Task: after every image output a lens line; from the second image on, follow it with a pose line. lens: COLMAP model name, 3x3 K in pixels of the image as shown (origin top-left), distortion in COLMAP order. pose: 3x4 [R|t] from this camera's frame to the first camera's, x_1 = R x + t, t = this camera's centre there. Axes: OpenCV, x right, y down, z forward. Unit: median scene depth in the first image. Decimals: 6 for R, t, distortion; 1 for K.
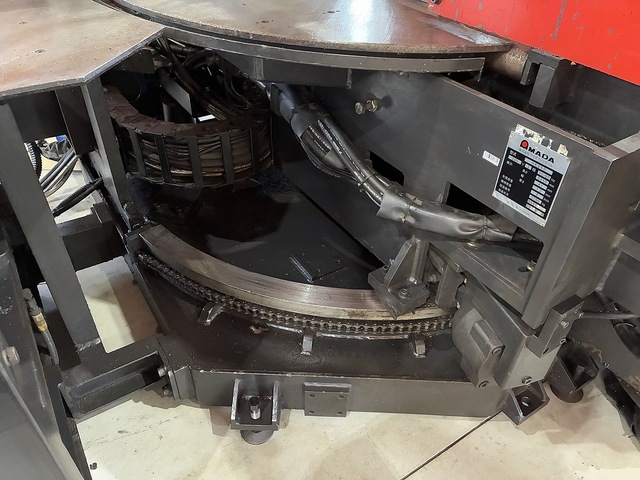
lens RADIAL K [[488.8, 0, 319.7], [0, 488.8, 241.0], [0, 0, 1]] dist [0.043313, -0.052569]
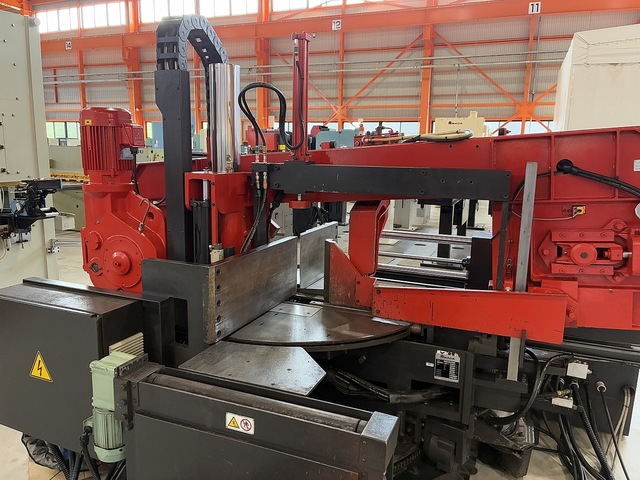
lens RADIAL K [[488.8, 0, 322.9], [0, 488.8, 235.4], [0, 0, 1]] dist [0.043313, -0.052569]
pose [[0.822812, -0.113409, 0.556884, -1.310146], [0.362445, 0.859464, -0.360493, -0.016636], [-0.437739, 0.498457, 0.748281, -0.936663]]
